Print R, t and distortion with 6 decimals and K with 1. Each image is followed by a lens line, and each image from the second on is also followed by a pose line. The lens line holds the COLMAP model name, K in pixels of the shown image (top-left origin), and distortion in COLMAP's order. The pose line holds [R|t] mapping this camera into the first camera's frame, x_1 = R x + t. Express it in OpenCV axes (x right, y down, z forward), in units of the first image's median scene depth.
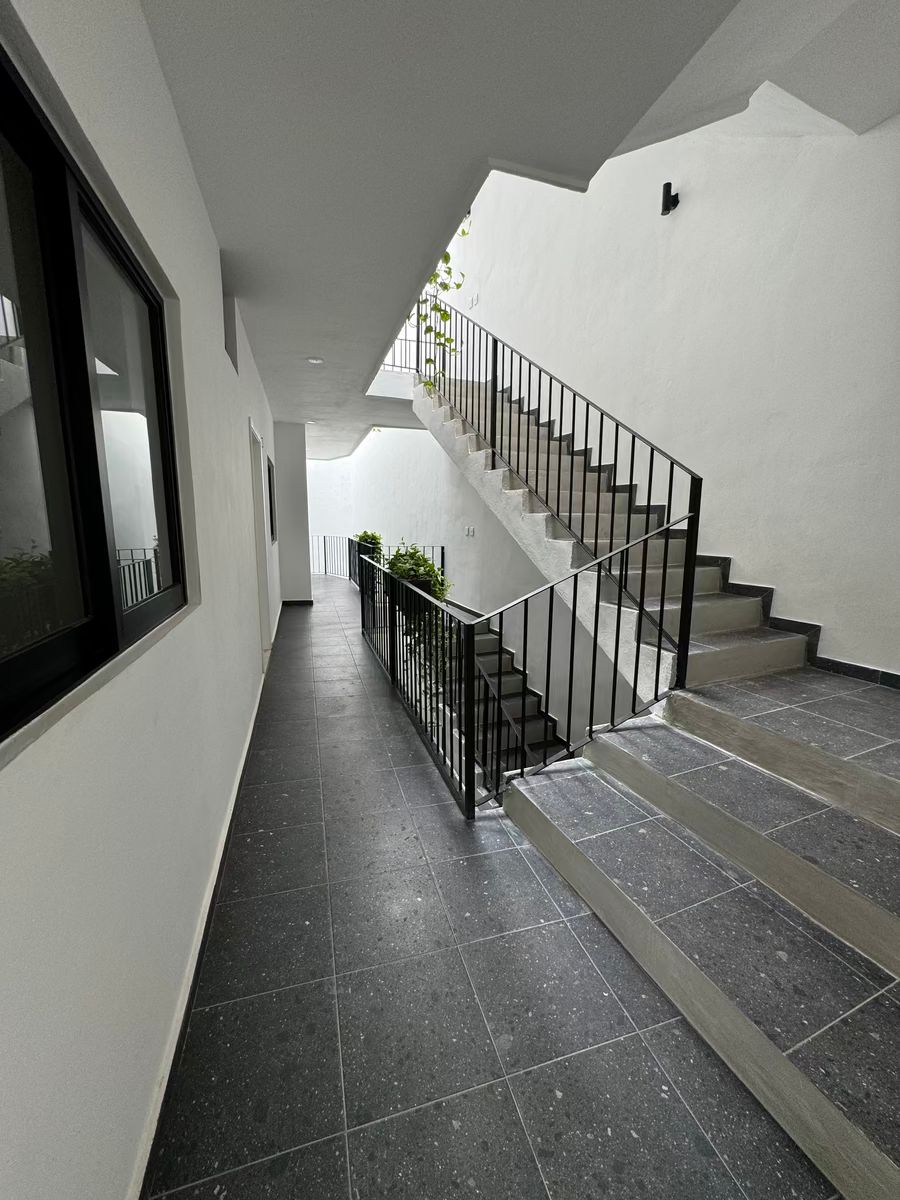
lens RADIAL K [[480.1, 0, 452.5], [0, 480.1, 602.7], [0, 0, 1]] dist [-0.004847, 0.001534]
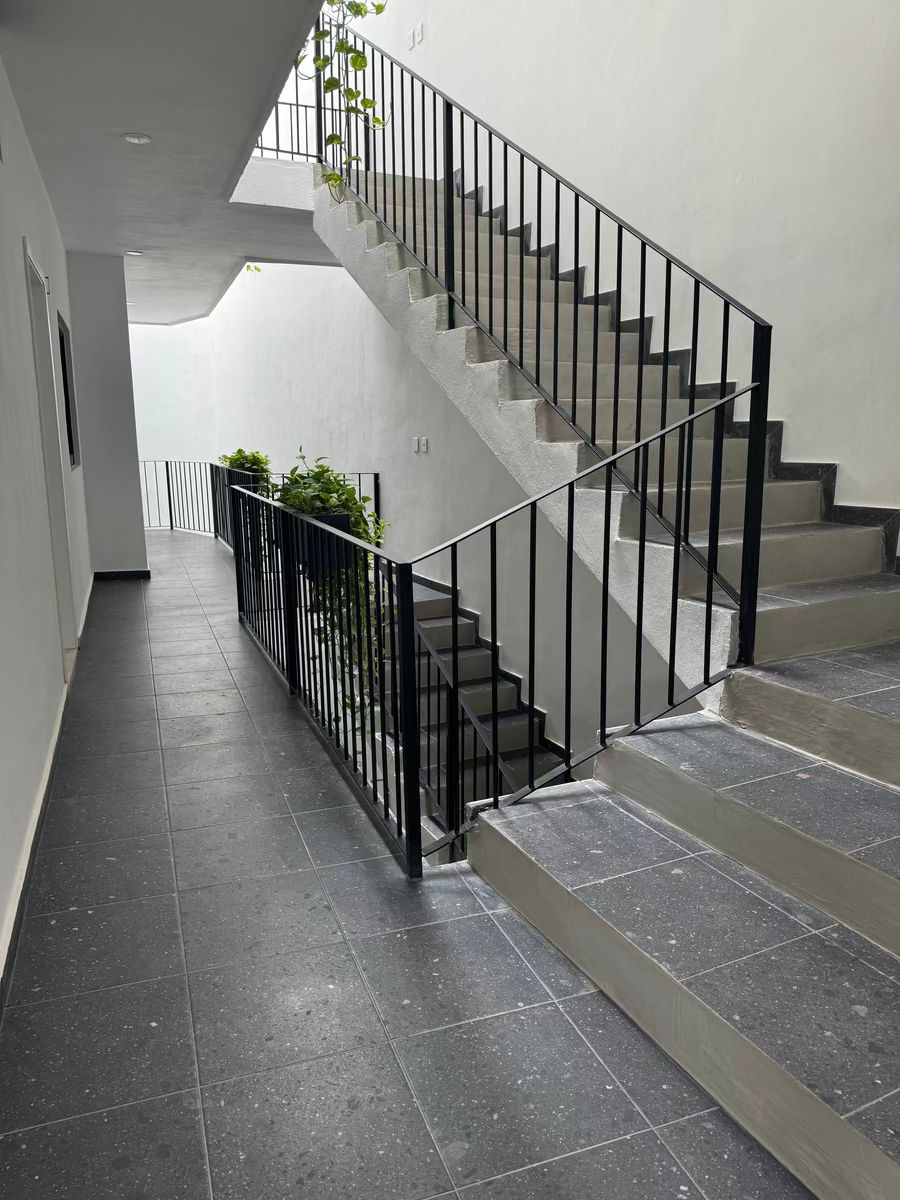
lens RADIAL K [[848.6, 0, 450.5], [0, 848.6, 607.9], [0, 0, 1]] dist [0.037938, -0.045249]
pose [[0.998178, -0.027182, 0.053861, 0.031852], [0.025738, 0.999295, 0.027338, 0.066821], [-0.054566, -0.025902, 0.998174, -0.100858]]
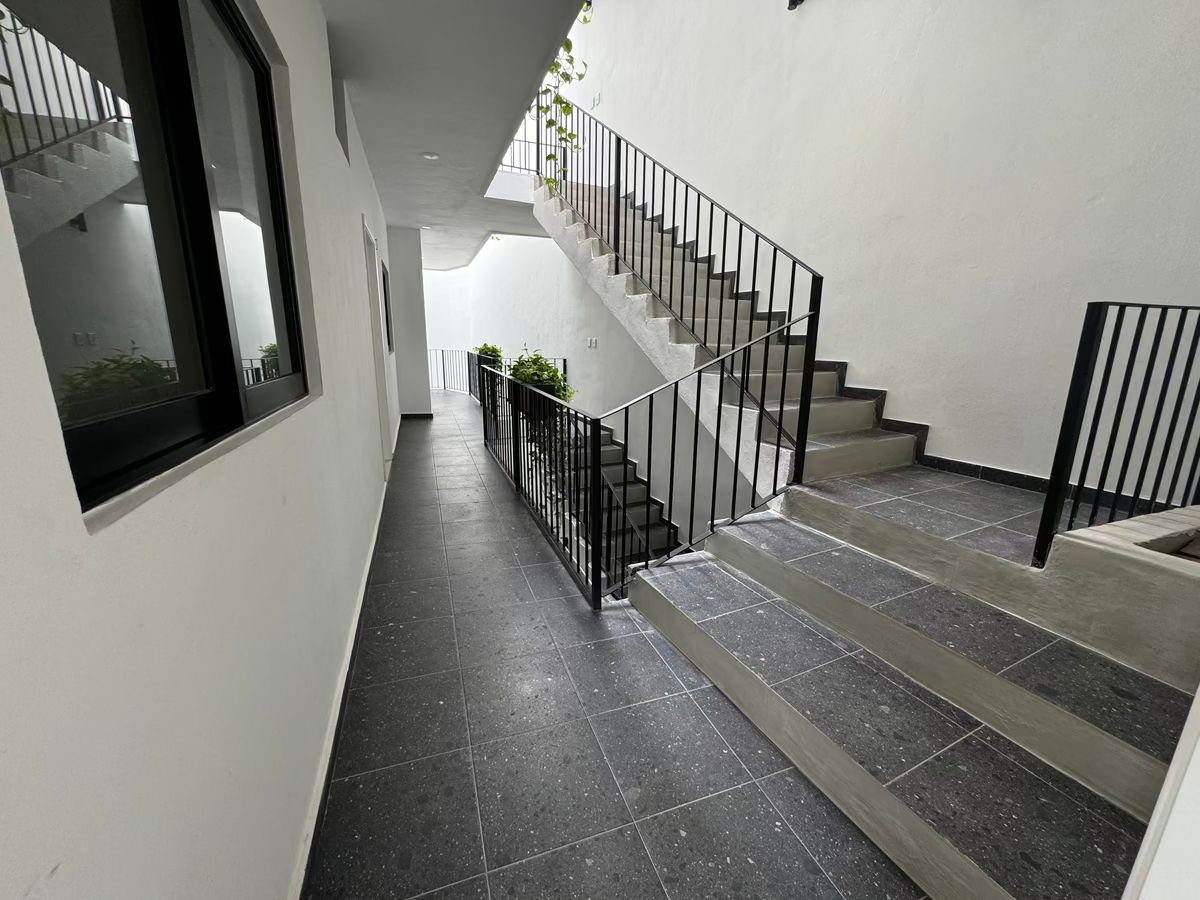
lens RADIAL K [[480.1, 0, 600.5], [0, 480.1, 451.9], [0, 0, 1]] dist [-0.004847, 0.001534]
pose [[0.998462, -0.007209, 0.054975, -0.009244], [0.003850, 0.998133, 0.060961, 0.047405], [-0.055312, -0.060656, 0.996625, -0.011640]]
